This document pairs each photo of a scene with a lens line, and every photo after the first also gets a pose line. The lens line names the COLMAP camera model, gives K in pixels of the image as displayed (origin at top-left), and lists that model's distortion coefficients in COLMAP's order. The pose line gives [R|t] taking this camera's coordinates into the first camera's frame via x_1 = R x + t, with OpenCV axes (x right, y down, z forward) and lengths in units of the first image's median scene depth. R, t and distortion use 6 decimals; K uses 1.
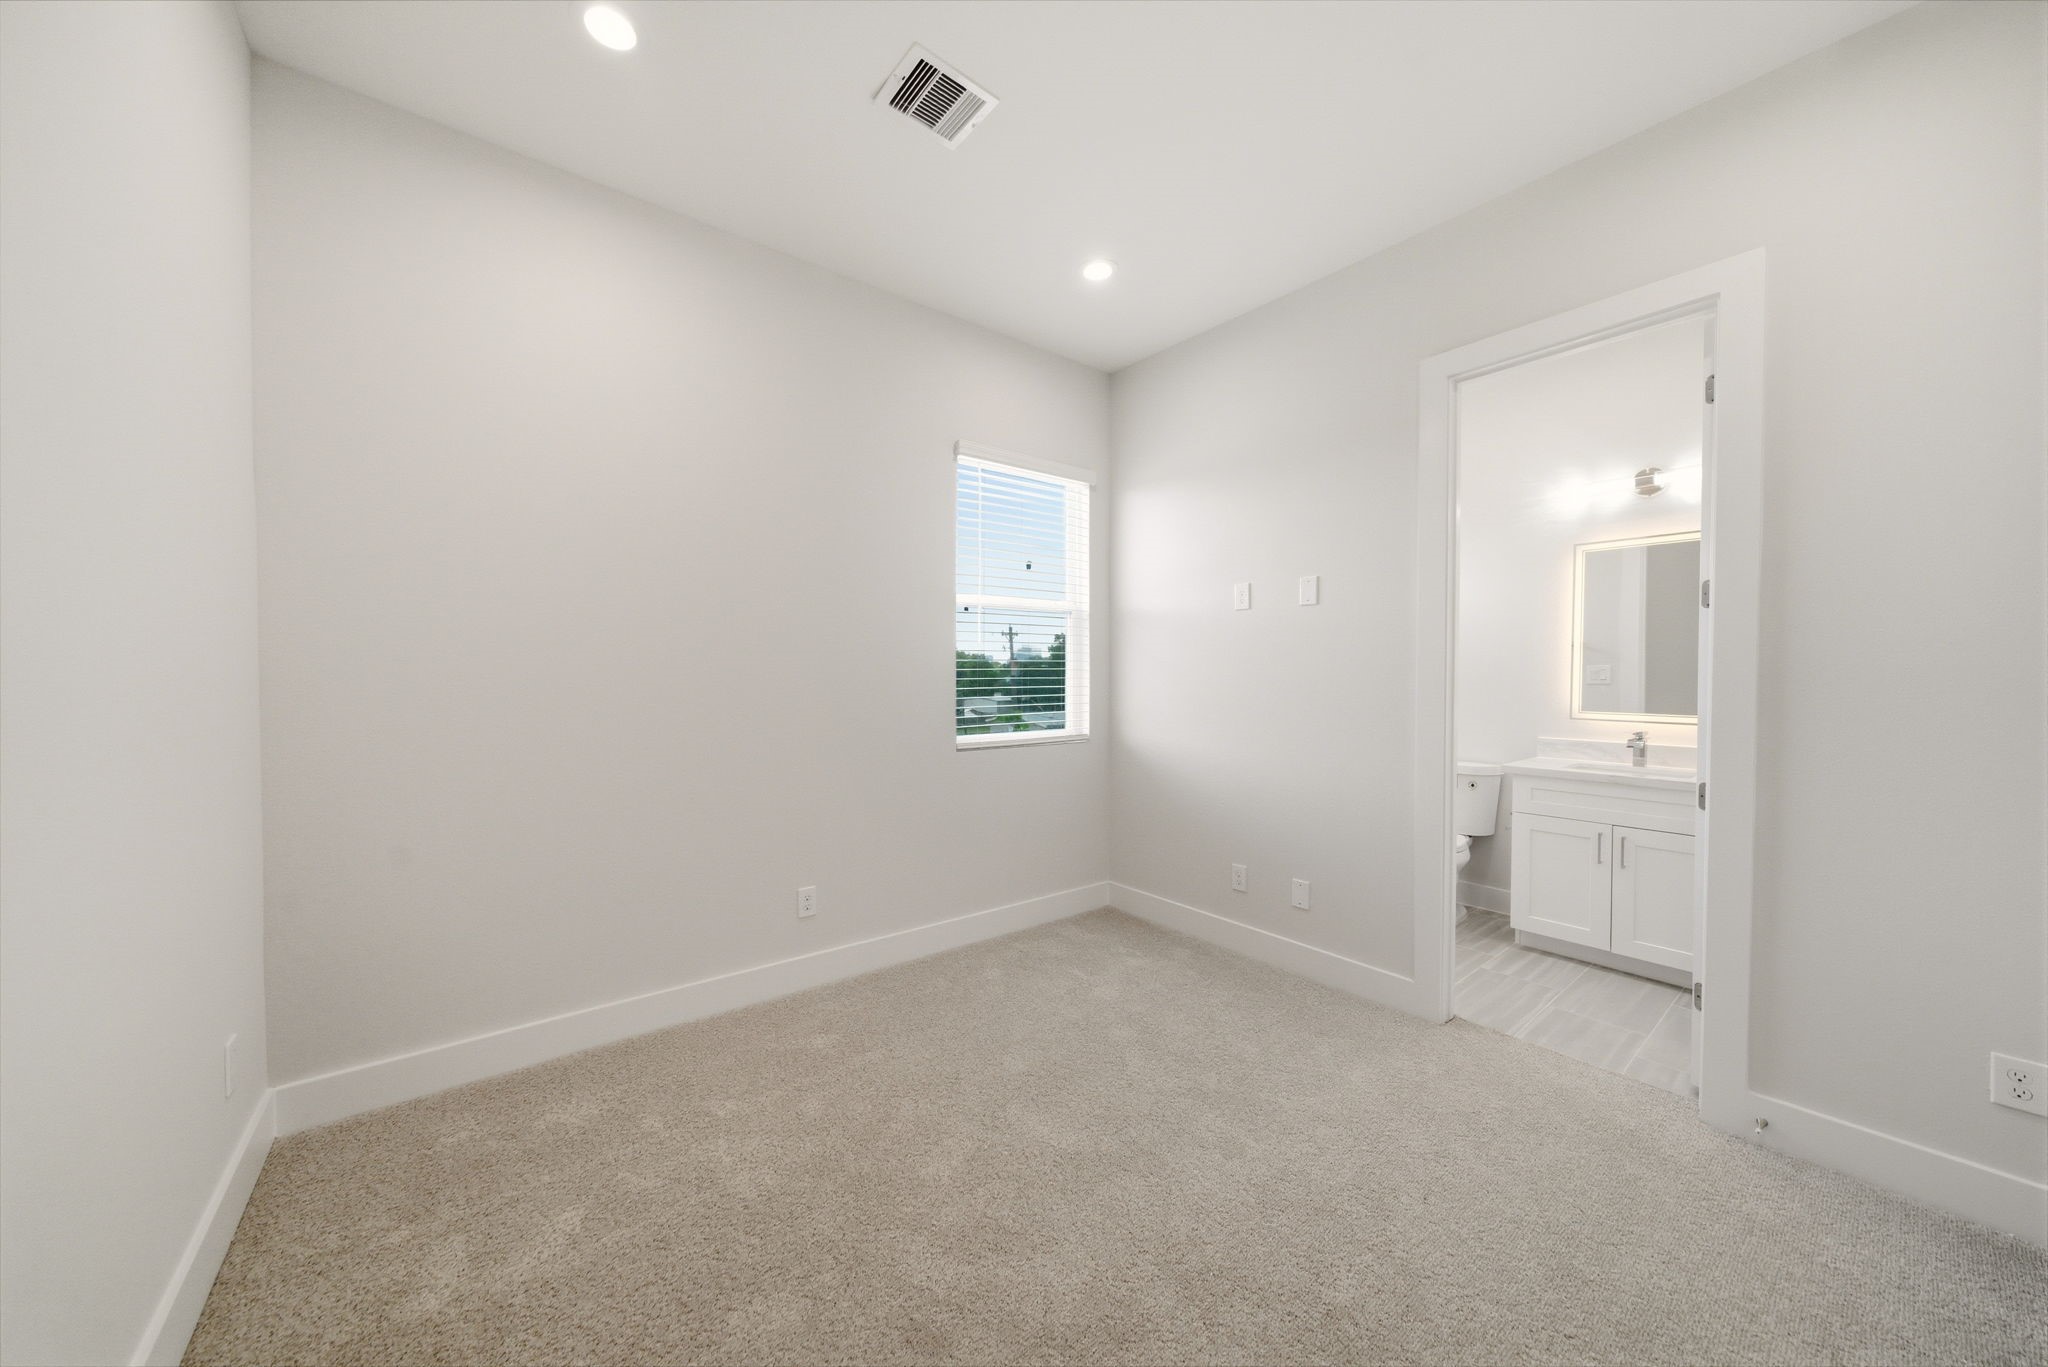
lens RADIAL K [[704.0, 0, 1009.8], [0, 704.0, 687.5], [0, 0, 1]] dist [0.000122, 0.000219]
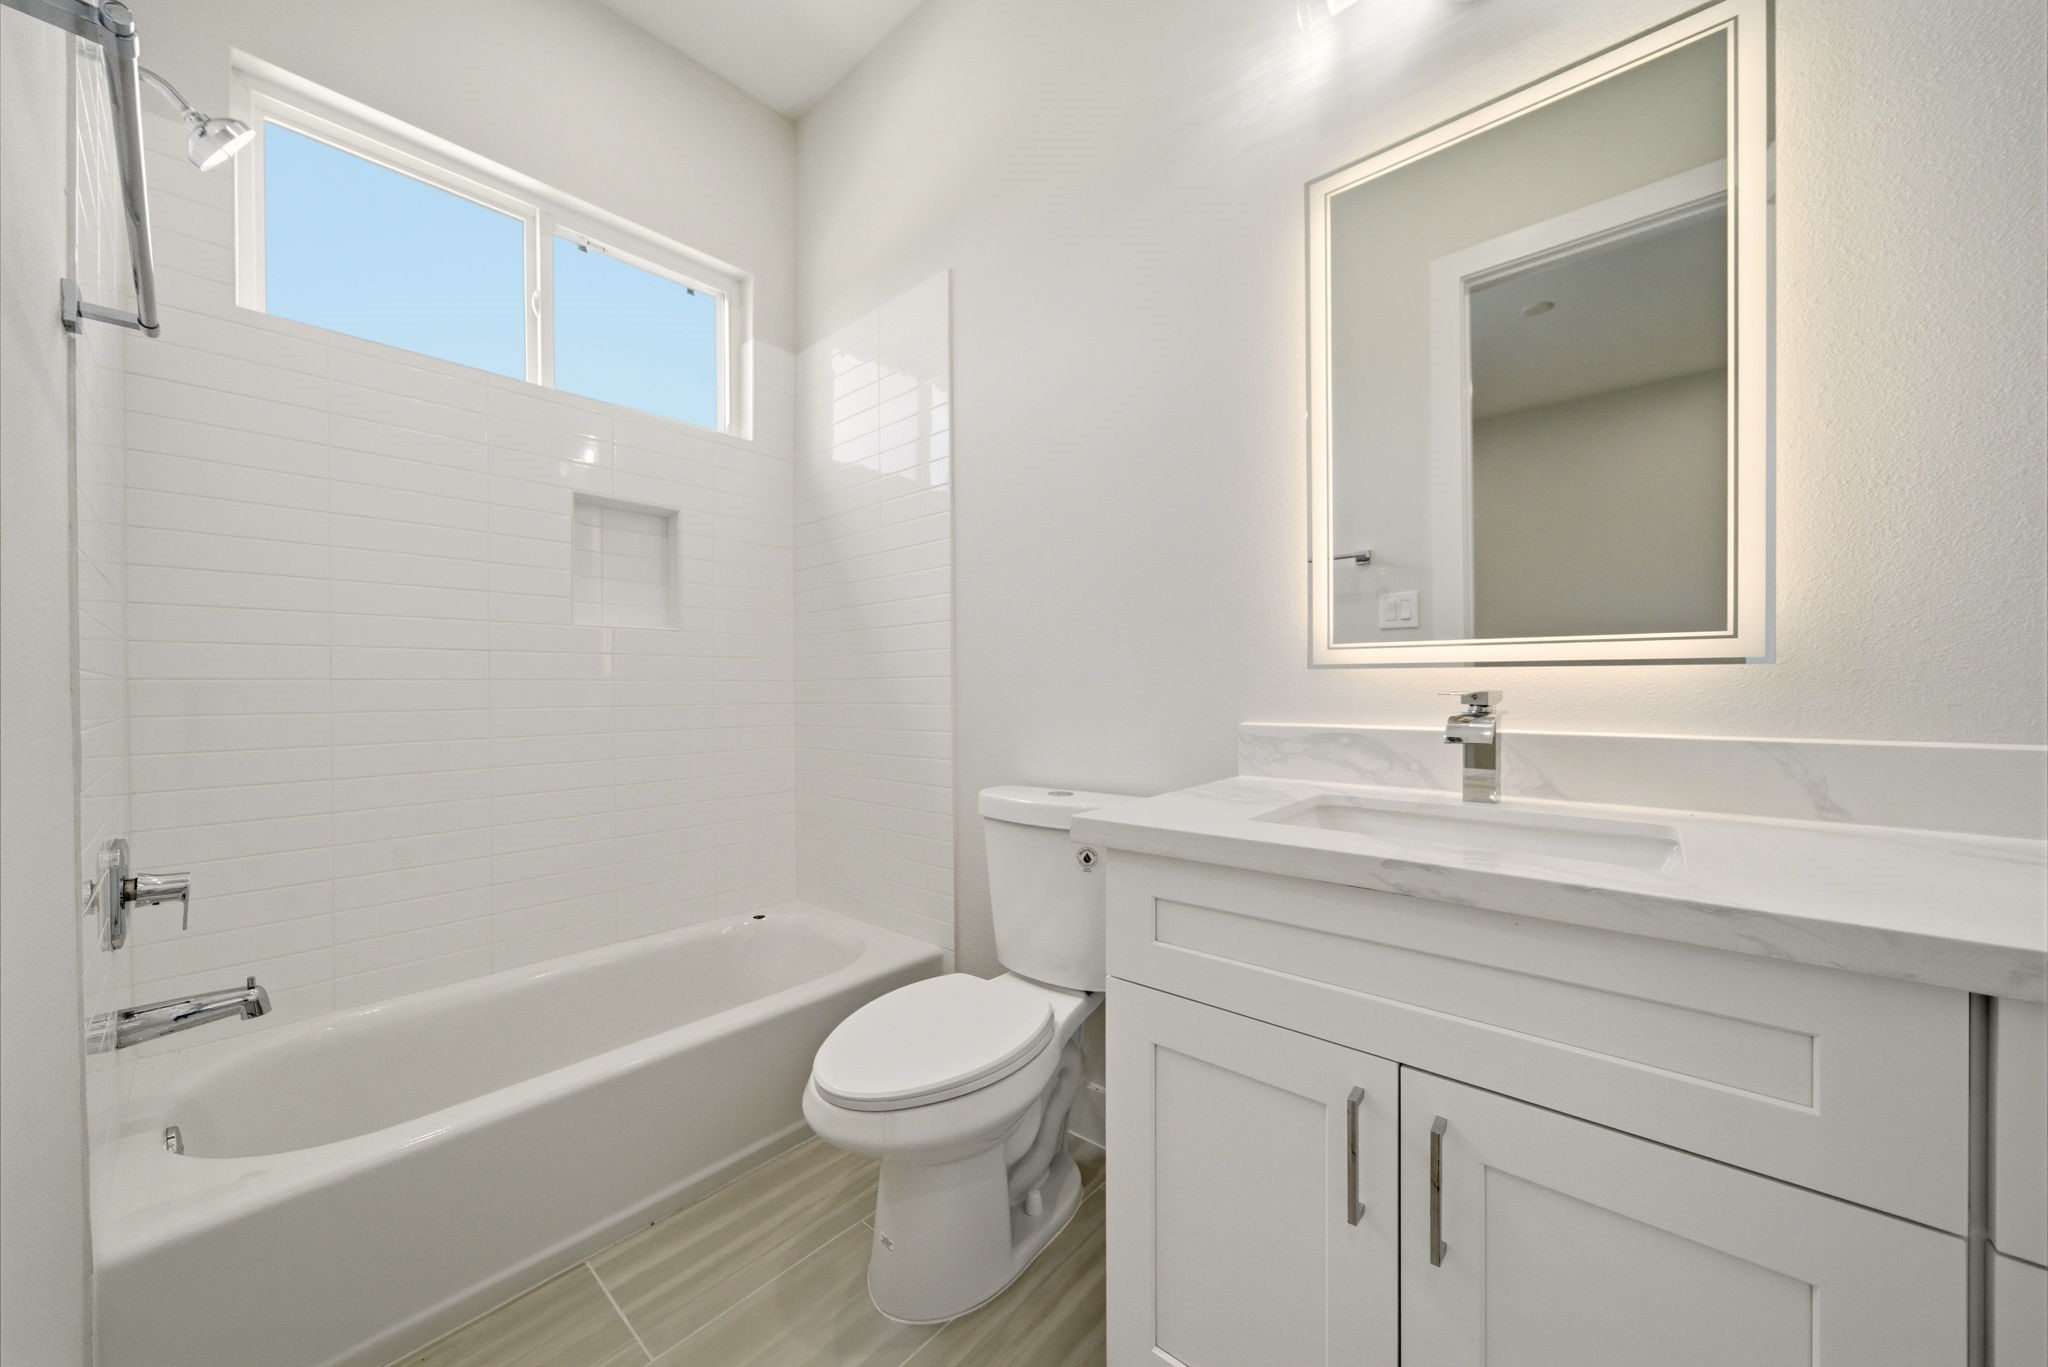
lens RADIAL K [[750.8, 0, 1015.4], [0, 750.8, 684.4], [0, 0, 1]] dist [-0.008147, 0.000256]
pose [[0.980571, -0.007726, 0.196013, 0.626670], [0.011451, 0.999775, -0.017878, 0.063701], [-0.195830, 0.019776, 0.980438, 0.713422]]
